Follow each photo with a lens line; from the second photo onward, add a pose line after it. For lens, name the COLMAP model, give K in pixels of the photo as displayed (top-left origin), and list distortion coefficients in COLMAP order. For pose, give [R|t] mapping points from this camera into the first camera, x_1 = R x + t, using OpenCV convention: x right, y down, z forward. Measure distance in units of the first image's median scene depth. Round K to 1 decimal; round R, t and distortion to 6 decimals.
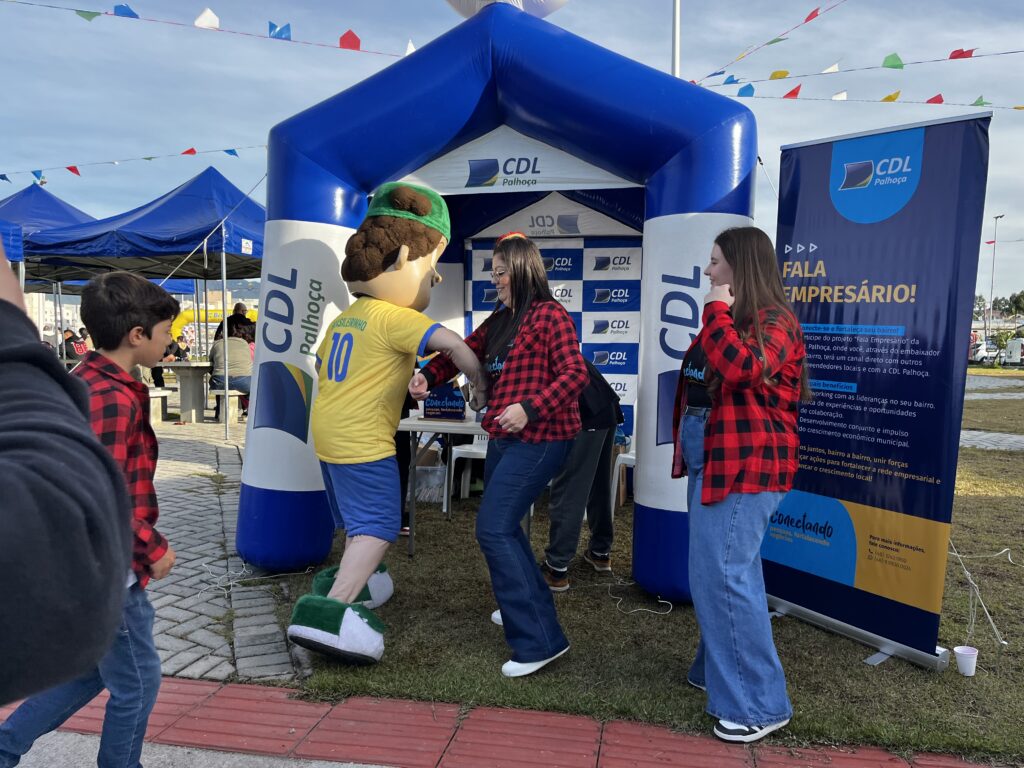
lens RADIAL K [[747.1, 0, 532.7], [0, 747.1, 374.4], [0, 0, 1]] dist [0.057516, -0.065994]
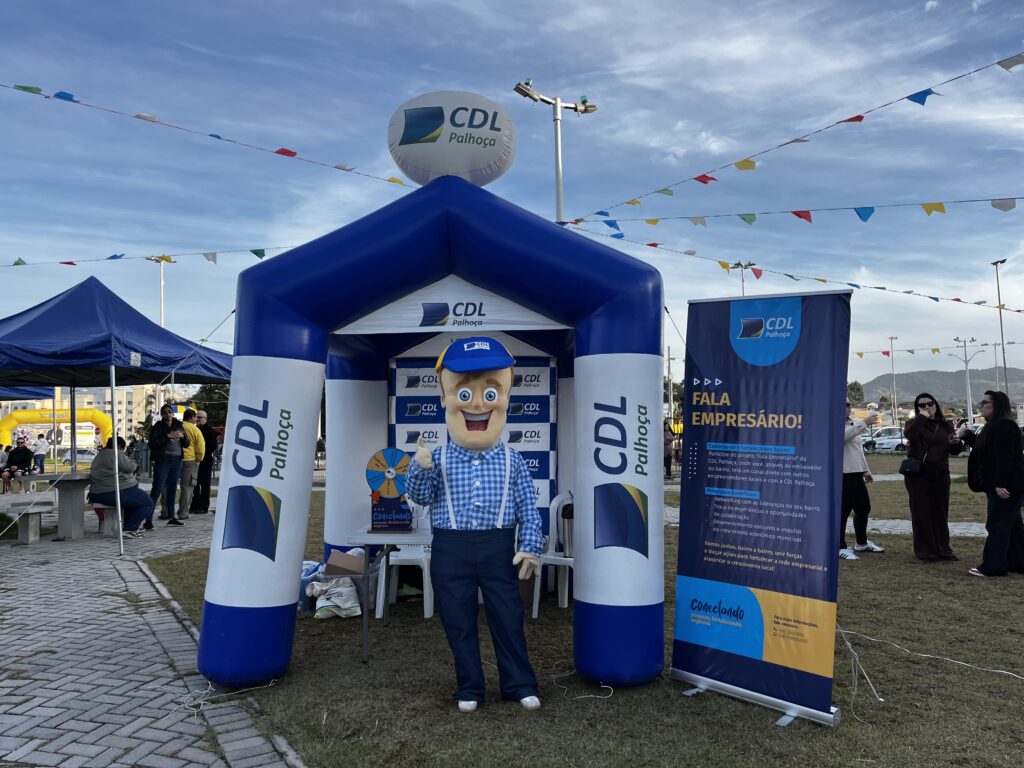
lens RADIAL K [[747.1, 0, 517.4], [0, 747.1, 393.4], [0, 0, 1]] dist [0.057516, -0.065994]
pose [[0.984887, -0.010264, 0.172891, -0.143128], [0.026514, 0.995411, -0.091941, -0.038925], [-0.171154, 0.095135, 0.980640, -0.138358]]
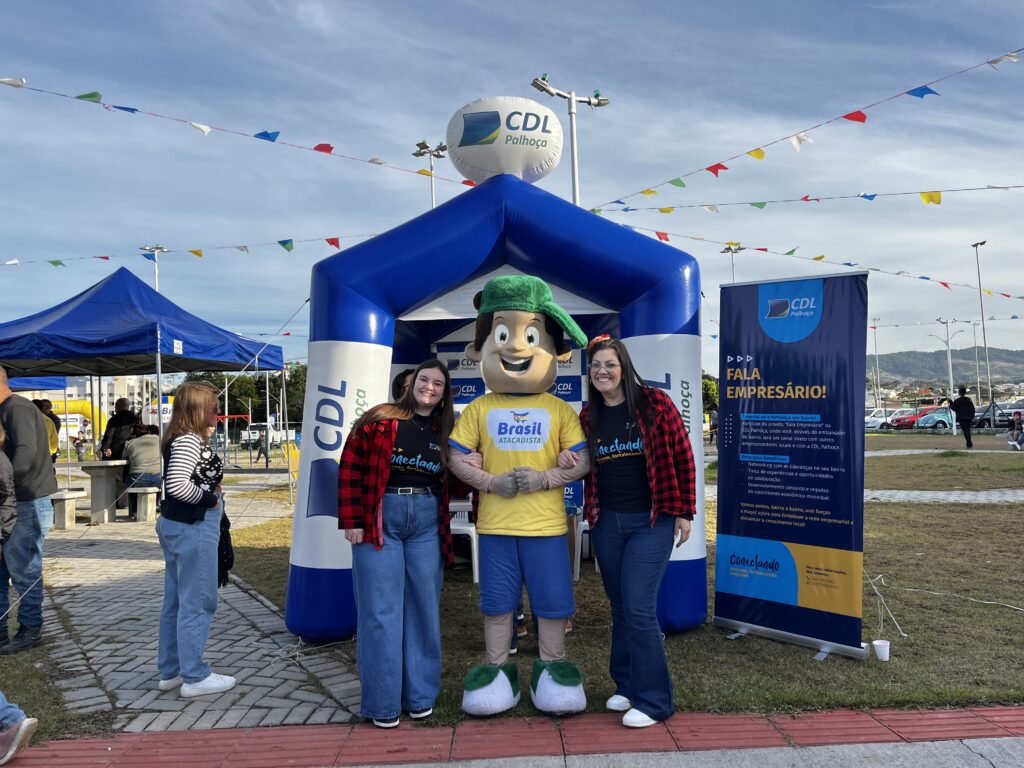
lens RADIAL K [[747.1, 0, 523.0], [0, 747.1, 390.8], [0, 0, 1]] dist [0.057516, -0.065994]
pose [[0.979501, -0.027893, 0.199498, -0.273163], [0.043917, 0.996113, -0.076355, -0.020280], [-0.196593, 0.083551, 0.976919, -0.225648]]
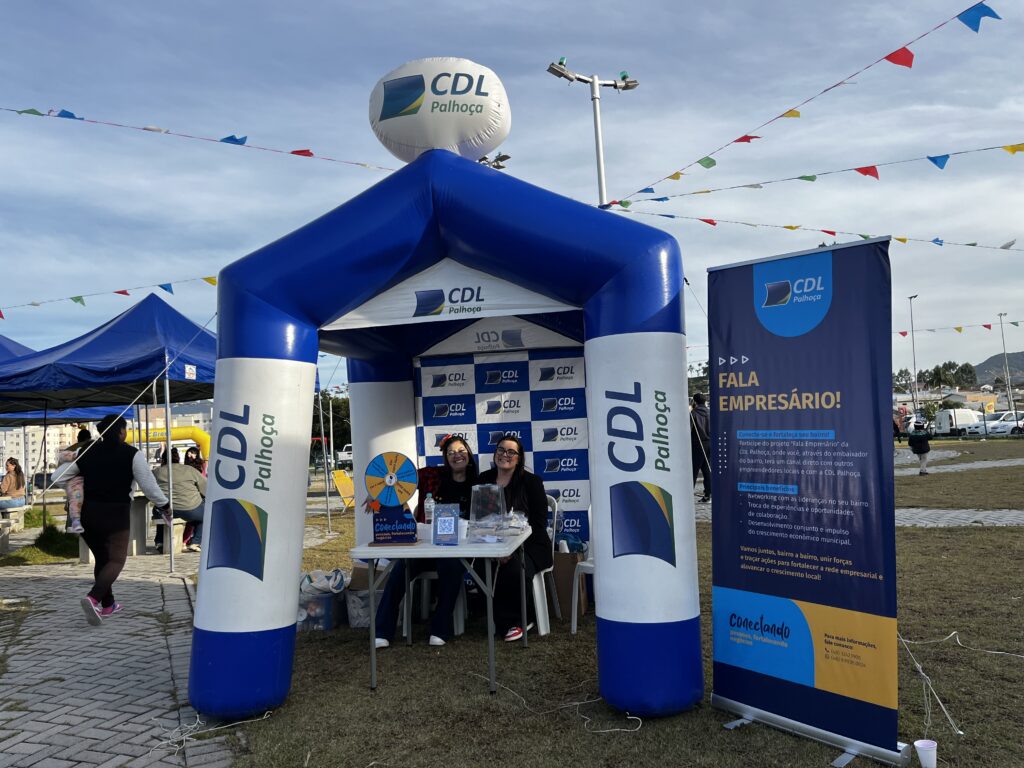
lens RADIAL K [[747.1, 0, 532.7], [0, 747.1, 378.8], [0, 0, 1]] dist [0.057516, -0.065994]
pose [[0.995703, -0.056741, 0.073181, -0.005566], [0.065133, 0.990885, -0.117917, -0.030777], [-0.065823, 0.122176, 0.990323, -0.032218]]
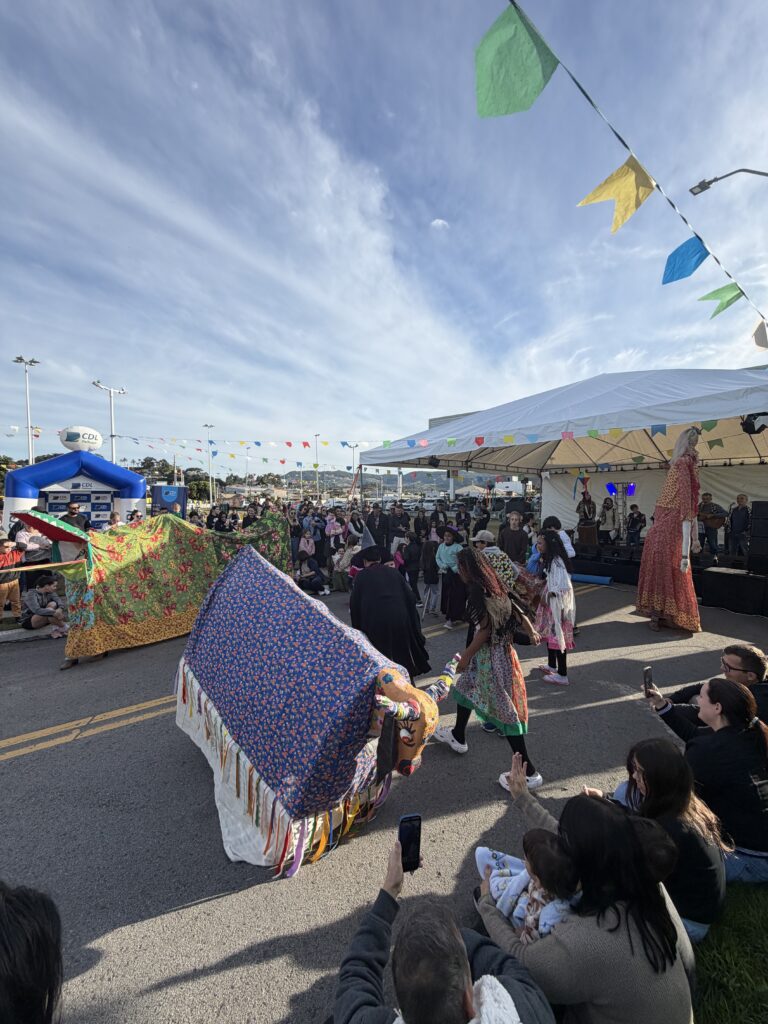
lens RADIAL K [[412.6, 0, 383.5], [0, 412.6, 507.6], [0, 0, 1]] dist [0.000431, -0.000351]
pose [[0.676792, -0.031281, 0.735509, -0.617452], [0.038103, 0.999246, 0.007436, -0.097441], [-0.735187, 0.022993, 0.677474, -1.880036]]
